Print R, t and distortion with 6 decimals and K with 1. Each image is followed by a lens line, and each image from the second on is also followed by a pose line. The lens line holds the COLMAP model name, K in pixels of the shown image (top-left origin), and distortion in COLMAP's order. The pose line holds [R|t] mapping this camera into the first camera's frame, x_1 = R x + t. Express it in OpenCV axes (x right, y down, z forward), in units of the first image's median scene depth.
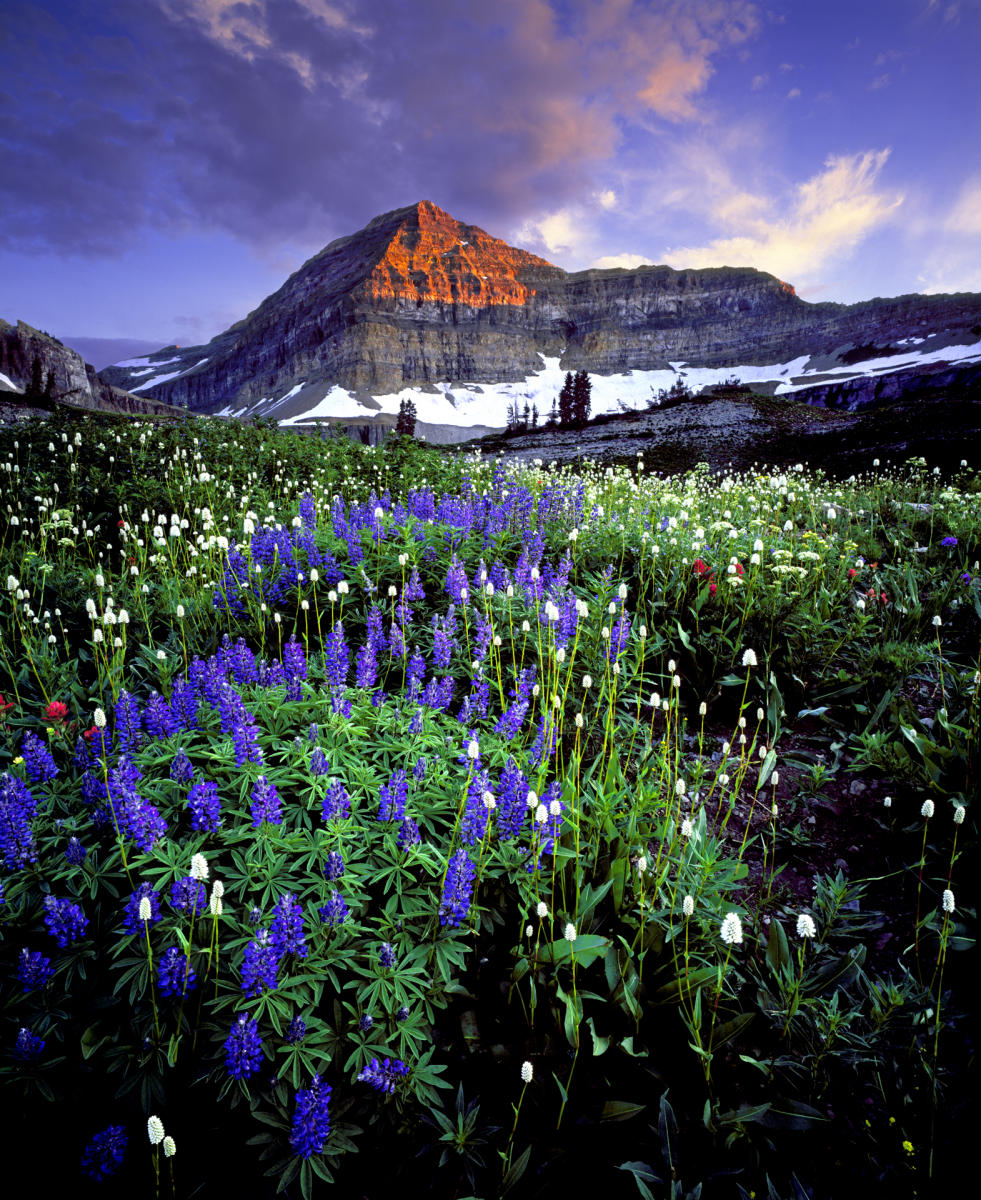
lens RADIAL K [[634.6, 0, 491.2], [0, 634.6, 598.4], [0, 0, 1]] dist [0.003851, 0.000513]
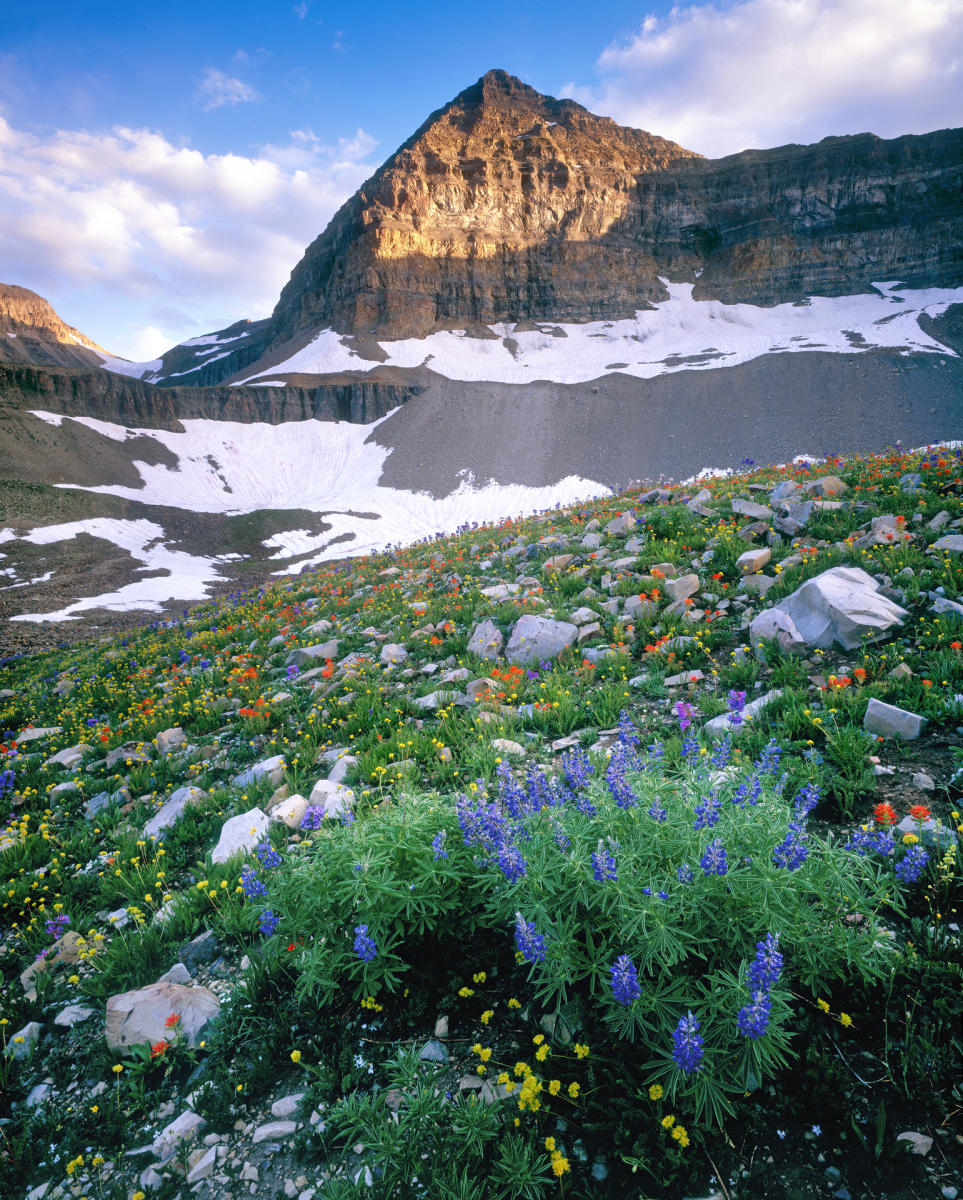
lens RADIAL K [[773.8, 0, 479.4], [0, 773.8, 599.8], [0, 0, 1]] dist [0.003071, 0.005421]
pose [[0.985816, 0.017029, -0.166965, 0.032810], [-0.020033, 0.999666, -0.016323, -0.040695], [0.166631, 0.019436, 0.985828, 0.204120]]
